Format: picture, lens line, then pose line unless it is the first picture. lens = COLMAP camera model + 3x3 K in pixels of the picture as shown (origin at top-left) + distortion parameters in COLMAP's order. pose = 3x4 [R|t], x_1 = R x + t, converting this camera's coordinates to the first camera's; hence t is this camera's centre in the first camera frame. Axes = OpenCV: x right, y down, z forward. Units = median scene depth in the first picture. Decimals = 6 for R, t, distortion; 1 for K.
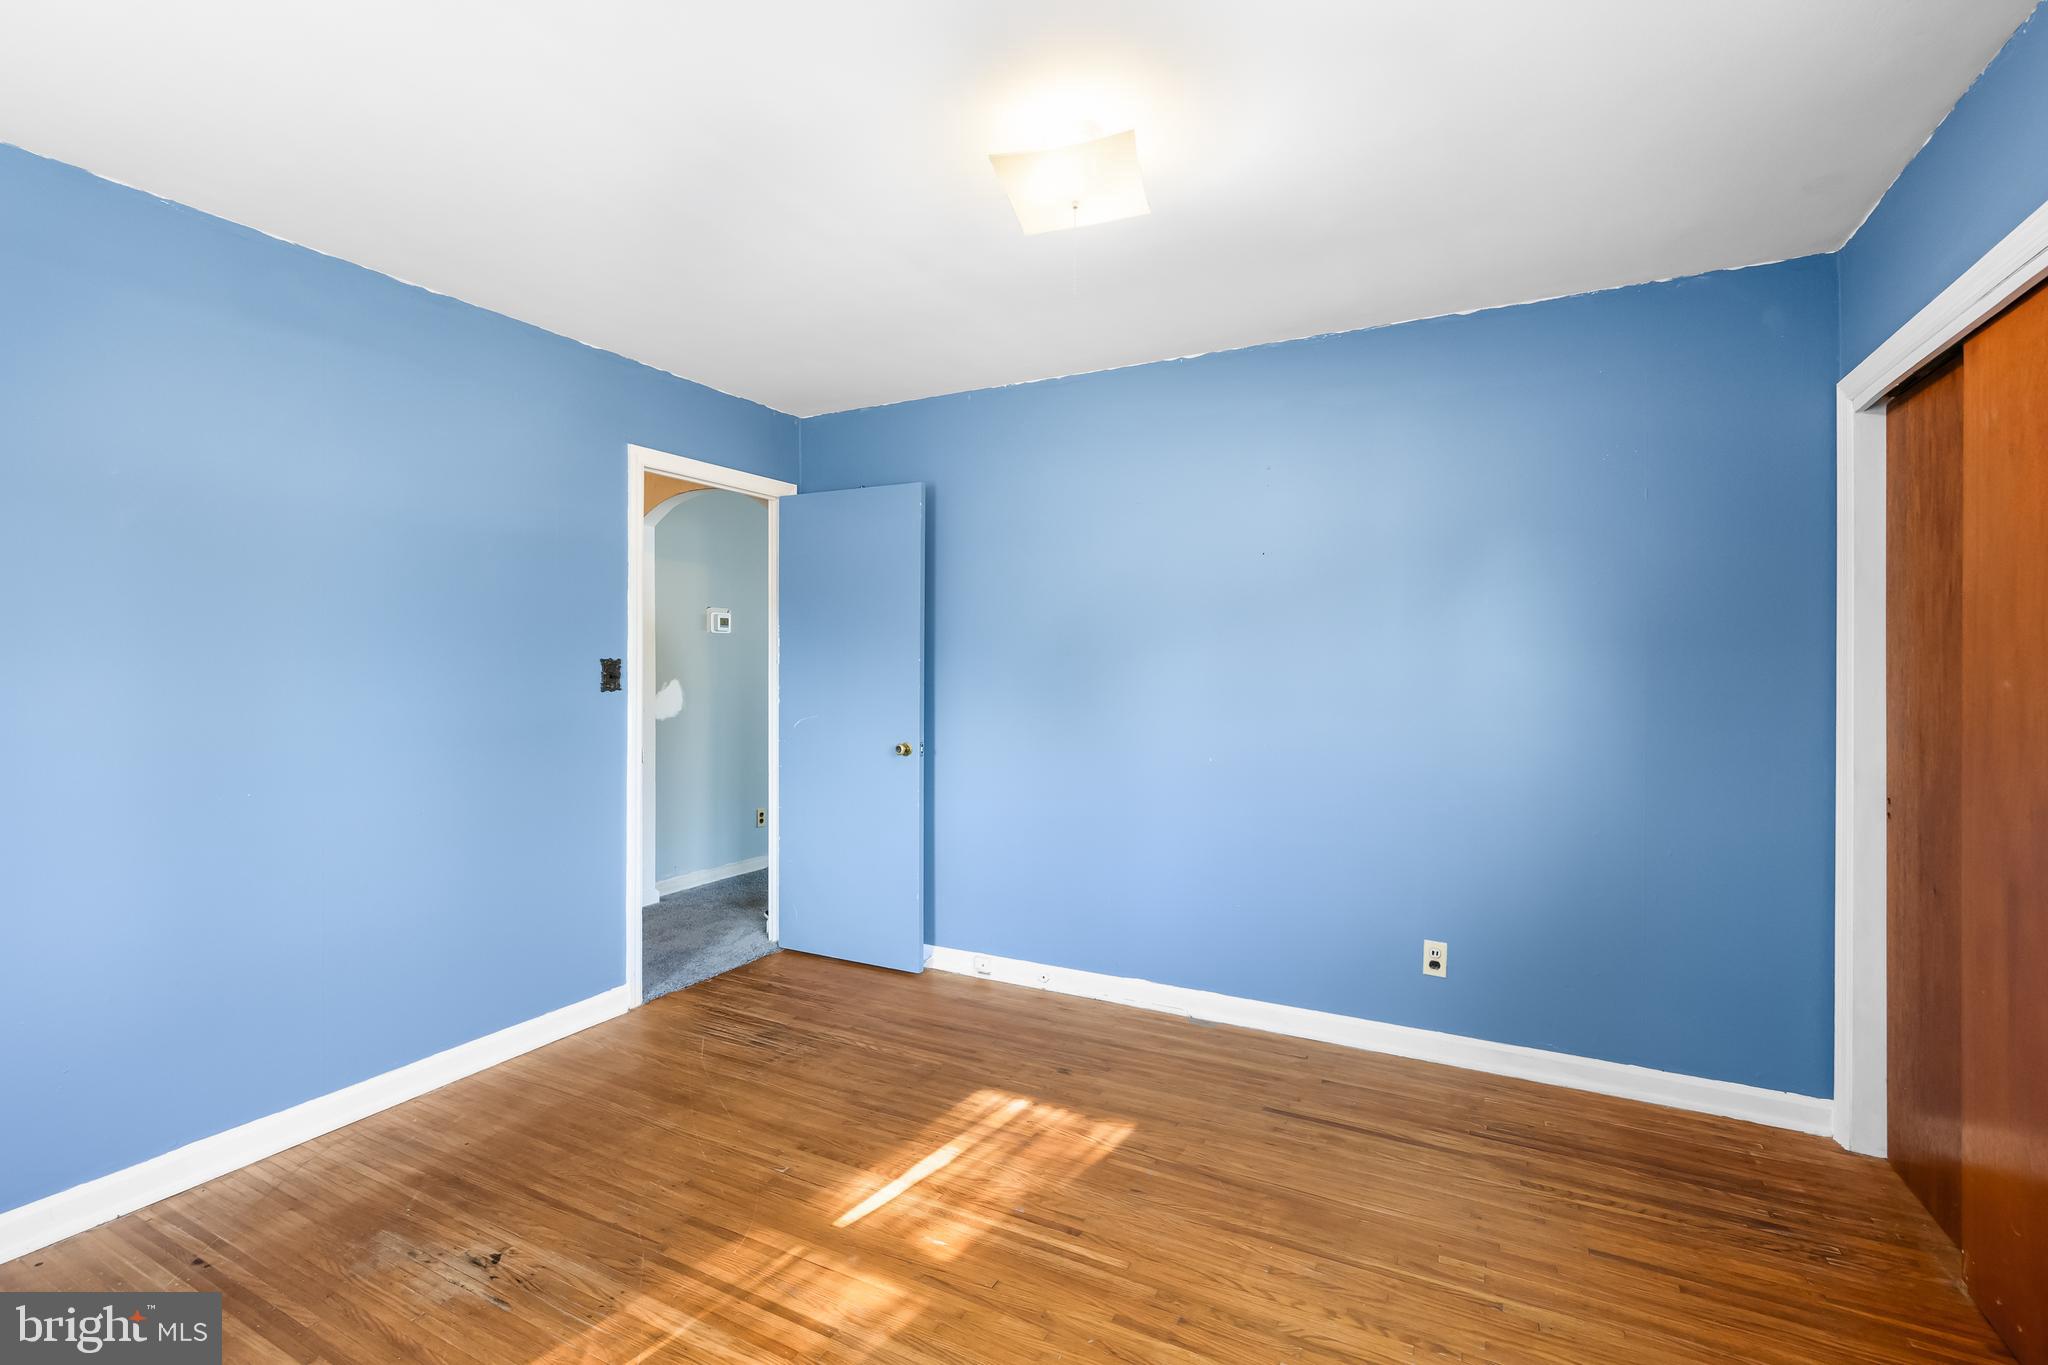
lens RADIAL K [[940.9, 0, 1029.1], [0, 940.9, 674.1], [0, 0, 1]] dist [-0.008933, 0.001065]
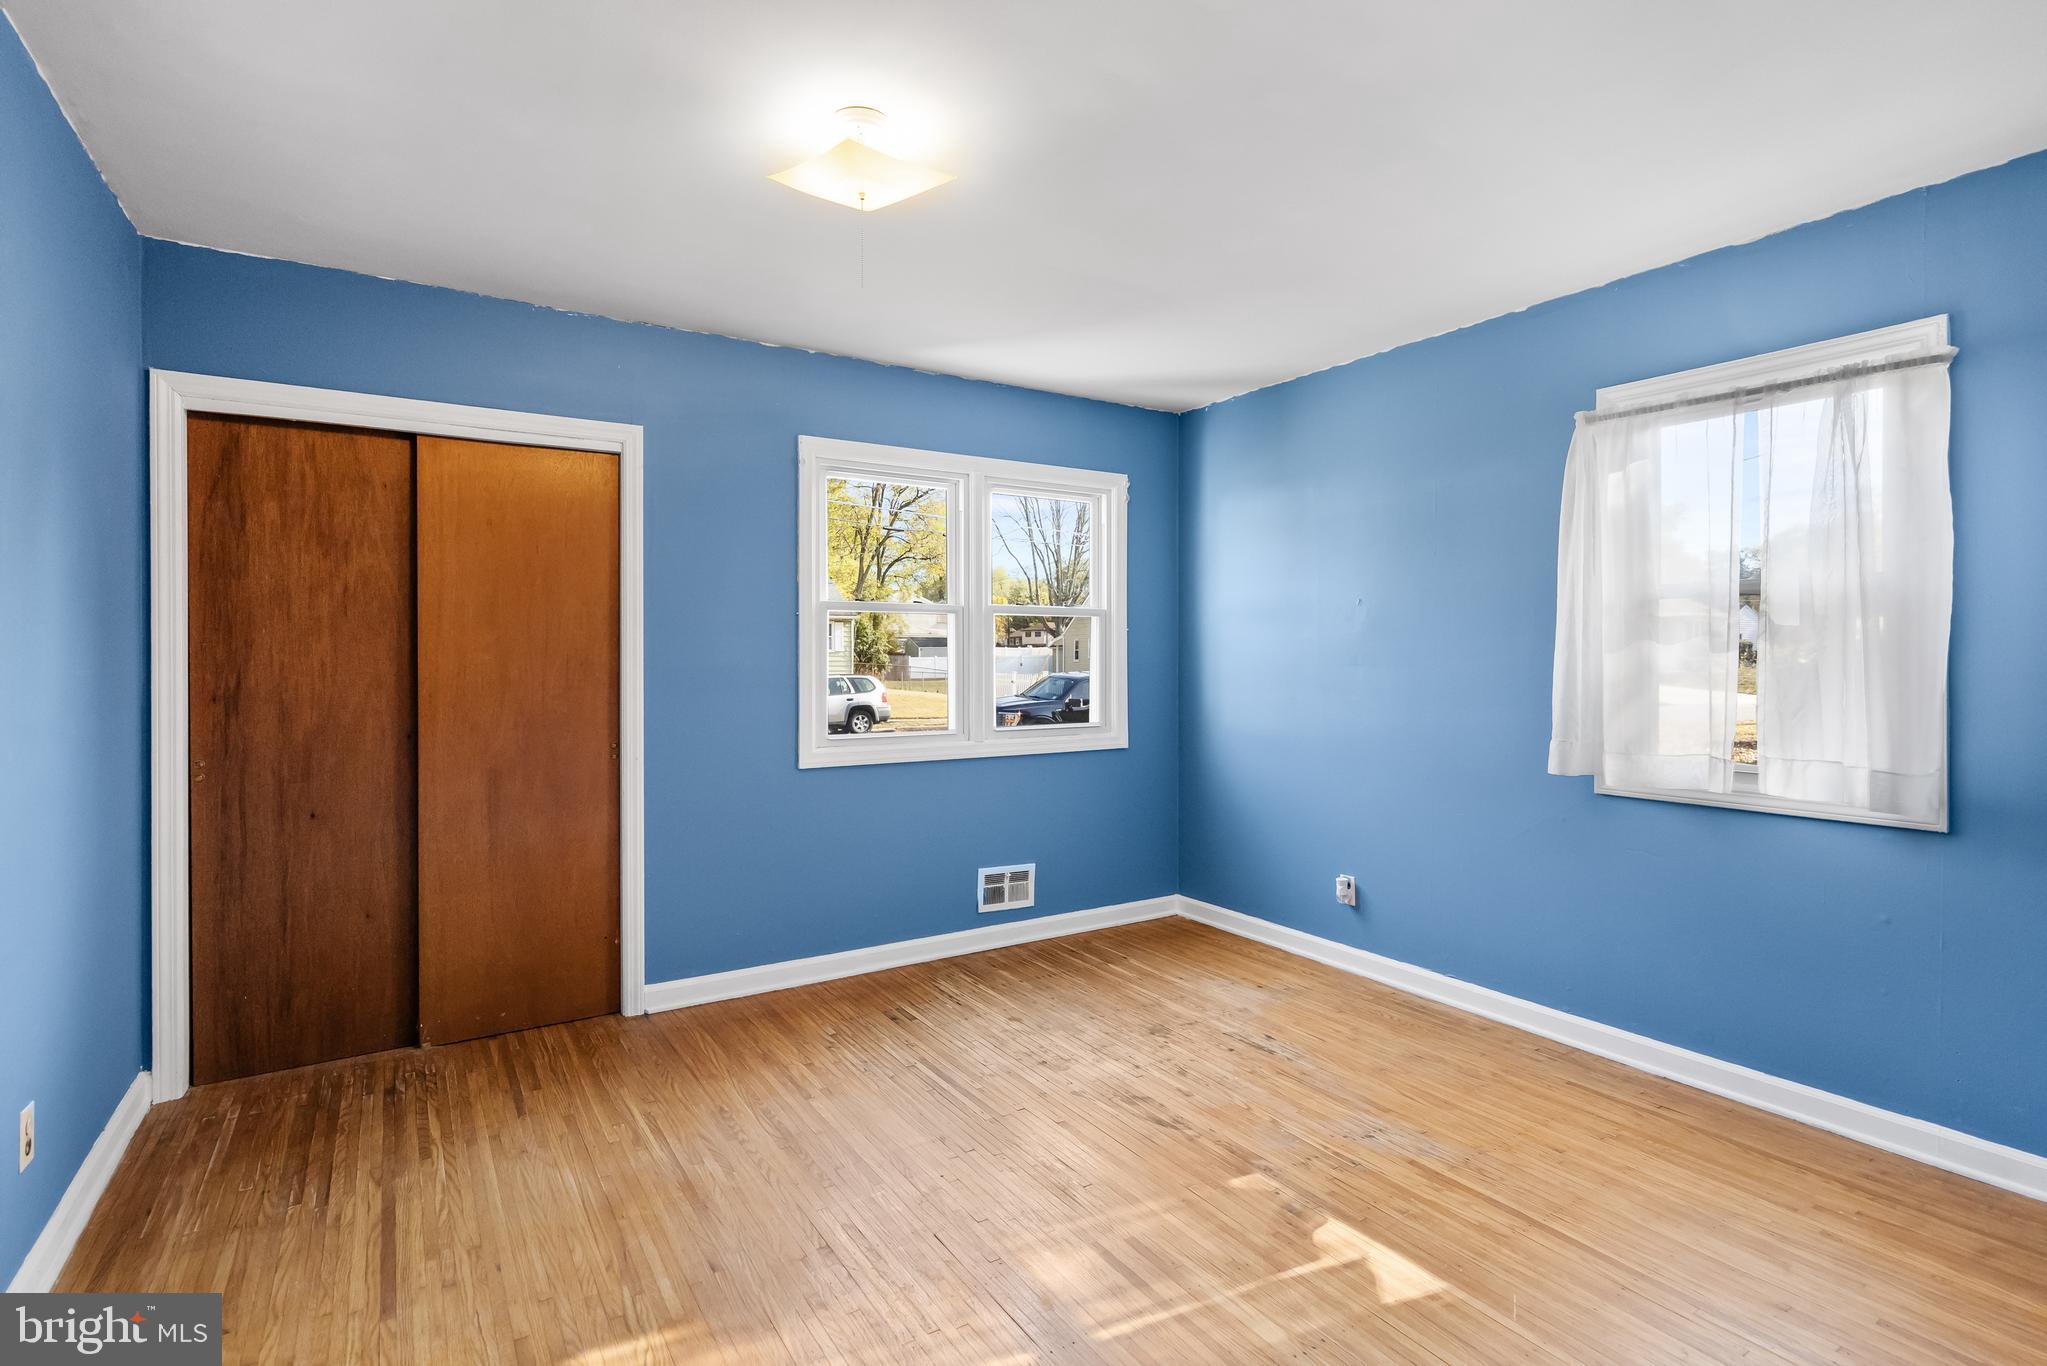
lens RADIAL K [[1019.7, 0, 1015.6], [0, 1019.7, 677.3], [0, 0, 1]] dist [0.000046, 0.000628]
pose [[-0.882727, -0.012157, 0.469728, -0.593984], [0.000191, 0.999656, 0.026231, -0.006464], [-0.469885, 0.023244, -0.882421, 1.798802]]
